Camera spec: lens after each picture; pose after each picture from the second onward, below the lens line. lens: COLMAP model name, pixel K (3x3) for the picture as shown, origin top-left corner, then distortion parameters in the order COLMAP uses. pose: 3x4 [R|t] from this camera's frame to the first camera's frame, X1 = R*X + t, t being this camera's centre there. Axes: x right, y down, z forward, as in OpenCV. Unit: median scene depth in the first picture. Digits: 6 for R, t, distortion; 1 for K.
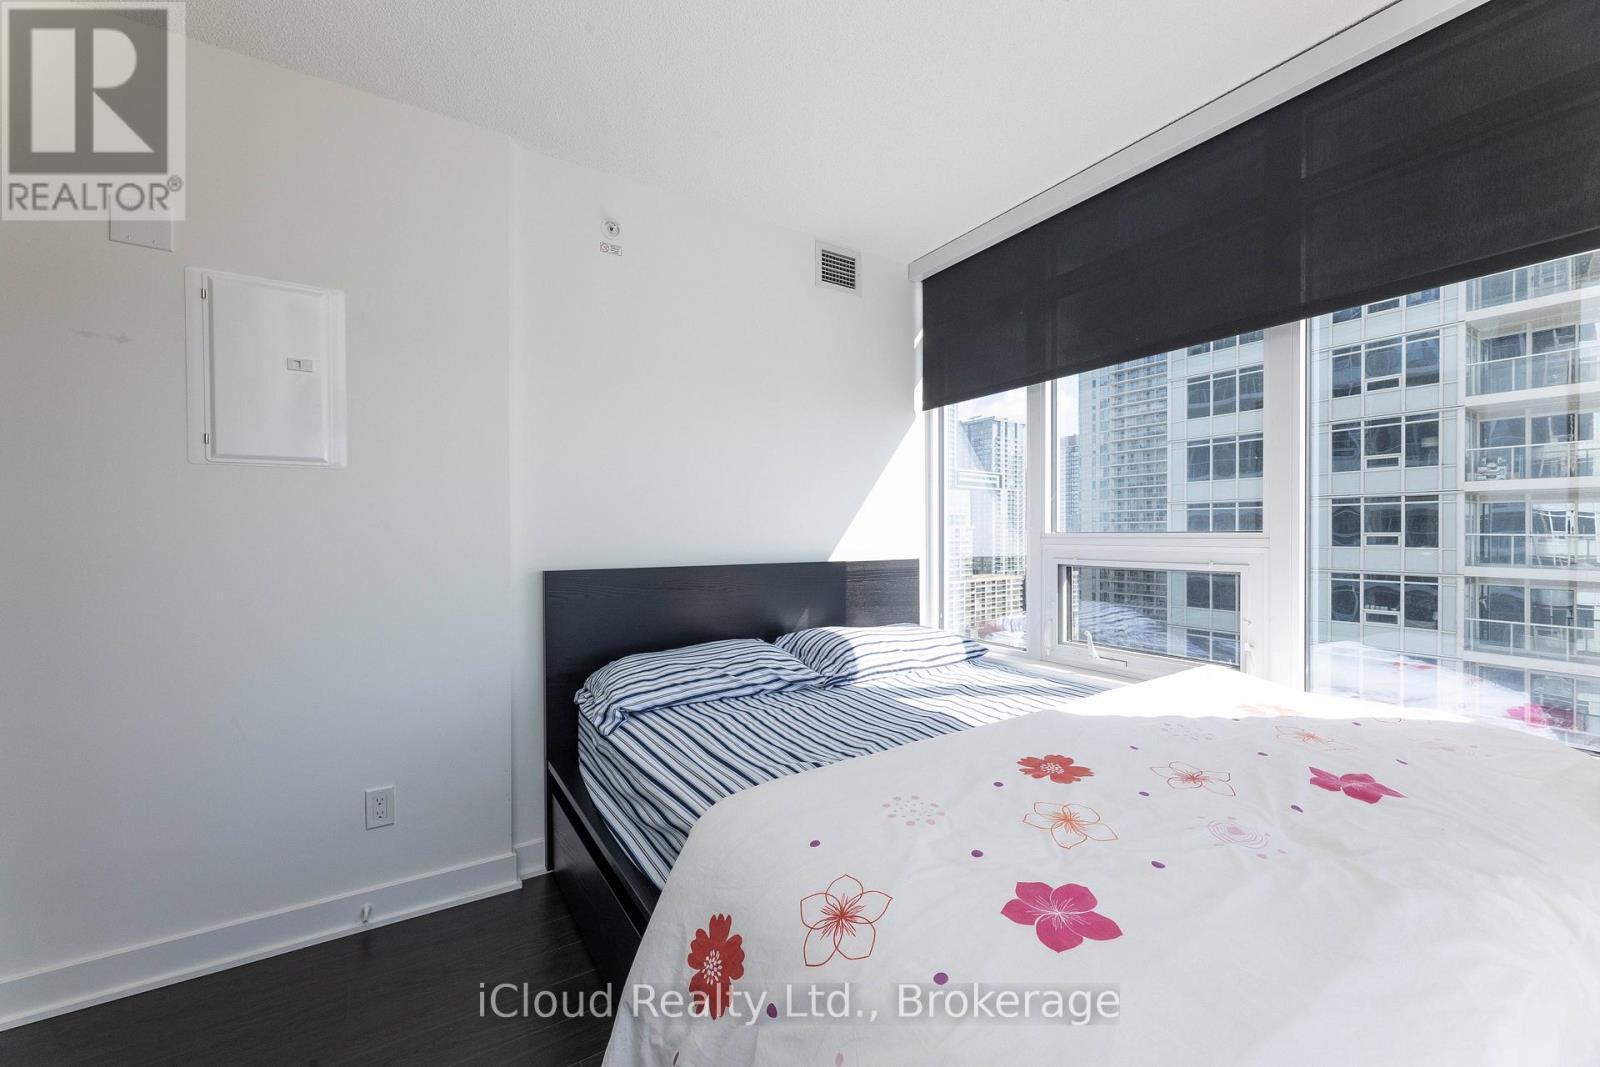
lens RADIAL K [[638.6, 0, 804.7], [0, 638.6, 537.7], [0, 0, 1]] dist [0.001604, 0.000255]
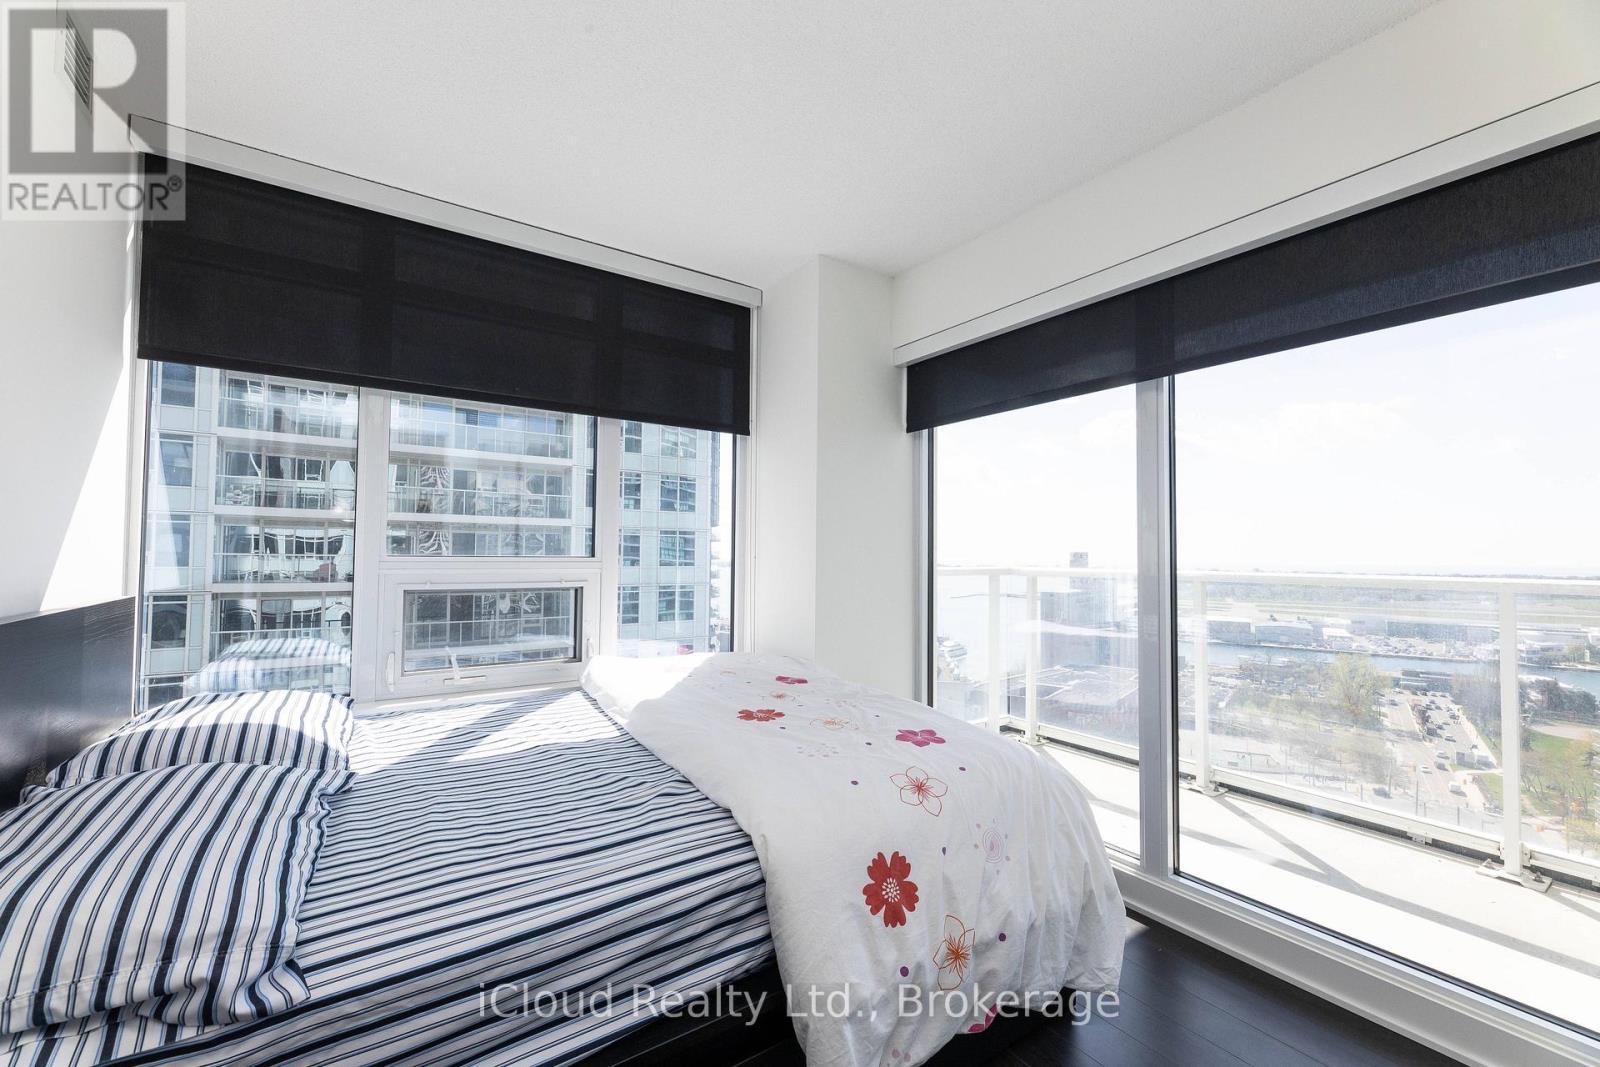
lens RADIAL K [[640.4, 0, 797.9], [0, 640.4, 536.2], [0, 0, 1]] dist [0.000265, 0.000226]
pose [[-0.031230, 0.032040, 0.998999, -0.935268], [-0.000350, 0.999486, -0.032067, -0.012196], [-0.999512, -0.001351, -0.031203, 0.777975]]
